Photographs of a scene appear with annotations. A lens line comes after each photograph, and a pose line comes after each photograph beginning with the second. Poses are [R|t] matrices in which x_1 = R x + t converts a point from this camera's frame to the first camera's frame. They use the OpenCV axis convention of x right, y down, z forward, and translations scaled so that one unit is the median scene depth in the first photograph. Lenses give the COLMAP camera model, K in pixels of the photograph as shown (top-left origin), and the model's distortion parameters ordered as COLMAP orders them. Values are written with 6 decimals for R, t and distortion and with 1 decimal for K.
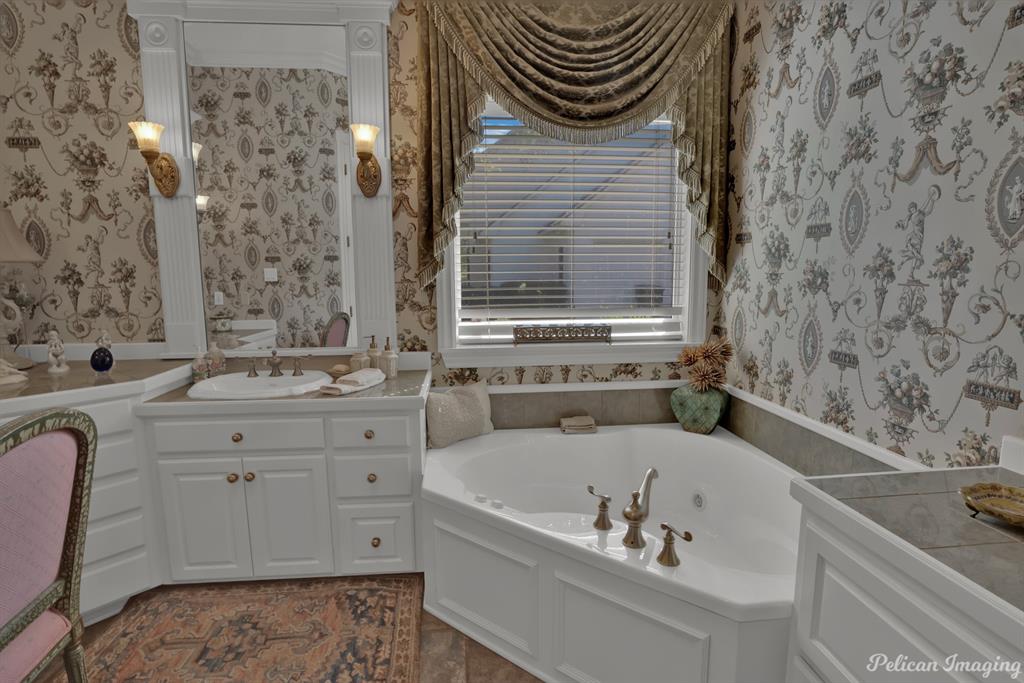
lens RADIAL K [[521.9, 0, 513.6], [0, 521.9, 341.4], [0, 0, 1]] dist [-0.044833, 0.016800]
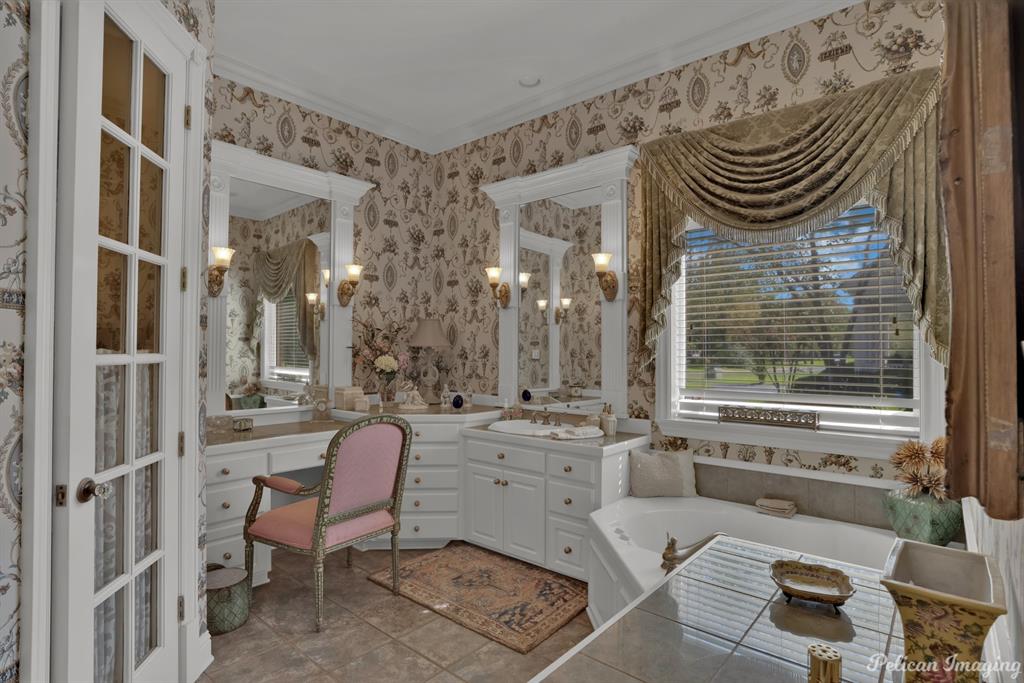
lens RADIAL K [[521.9, 0, 512.4], [0, 521.9, 343.6], [0, 0, 1]] dist [-0.044833, 0.016800]
pose [[0.687567, -0.001400, -0.726119, 0.560557], [-0.106373, 0.989016, -0.102631, 0.001602], [0.718287, 0.147805, 0.679866, -0.110939]]
